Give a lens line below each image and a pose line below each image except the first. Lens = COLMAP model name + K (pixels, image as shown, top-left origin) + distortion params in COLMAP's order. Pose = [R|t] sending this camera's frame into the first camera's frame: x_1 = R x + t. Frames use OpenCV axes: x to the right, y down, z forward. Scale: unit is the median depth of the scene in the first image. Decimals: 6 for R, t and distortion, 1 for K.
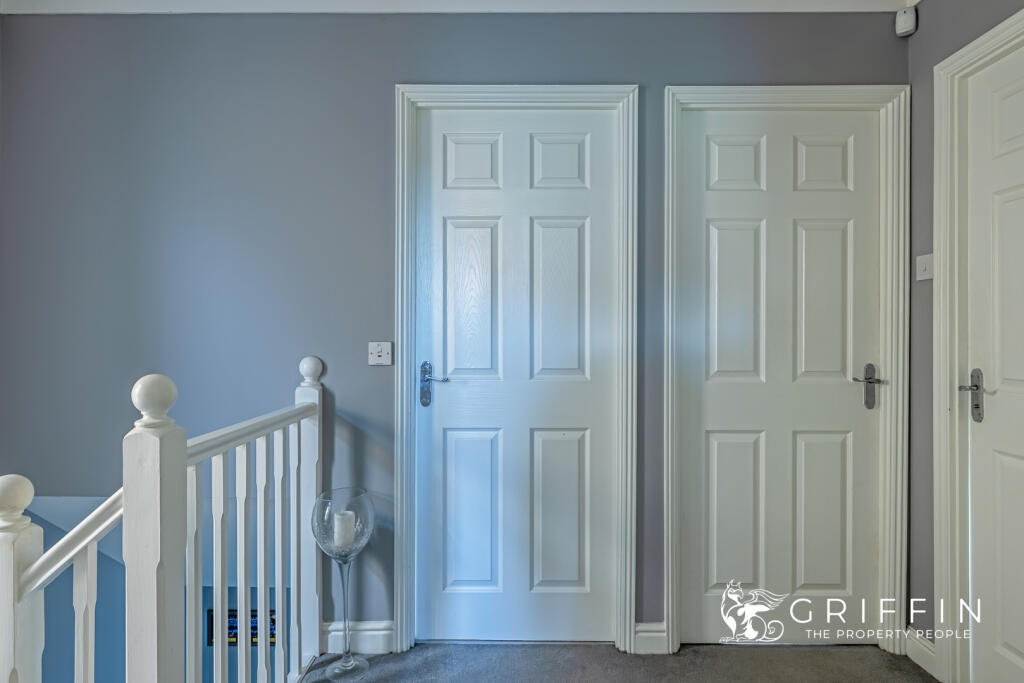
lens RADIAL K [[578.6, 0, 512.0], [0, 578.6, 341.5], [0, 0, 1]] dist [-0.000375, -0.000009]
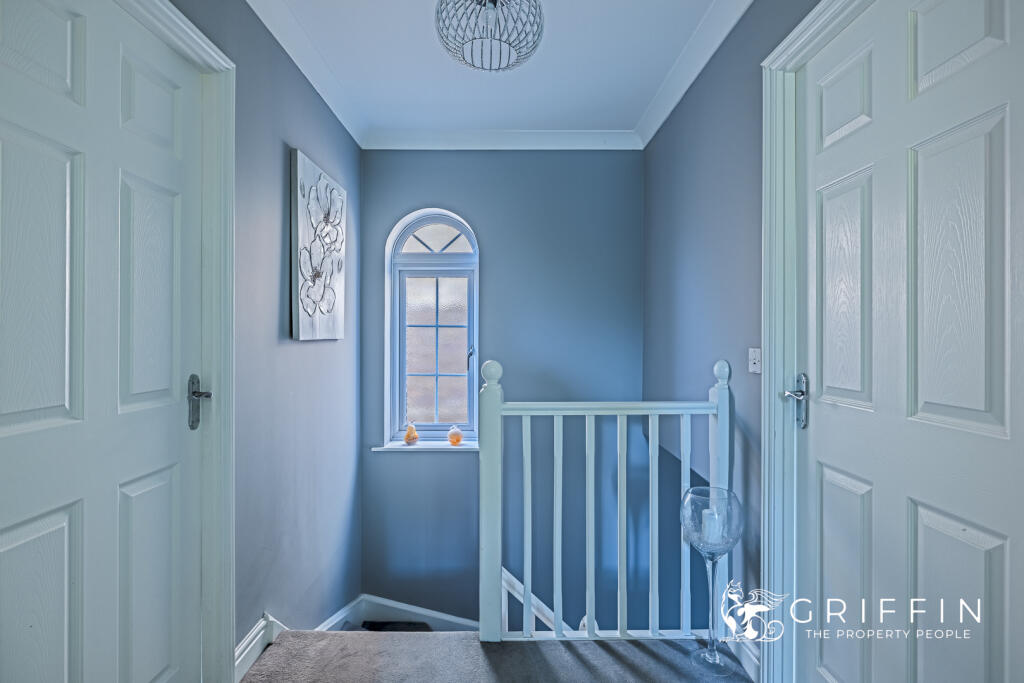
lens RADIAL K [[472.3, 0, 512.0], [0, 472.3, 341.5], [0, 0, 1]] dist [0.001018, 0.000228]
pose [[0.012867, 0.007119, -0.999892, 0.522112], [-0.019738, 0.999782, 0.006864, -0.008419], [0.999722, 0.019648, 0.013005, 0.579321]]
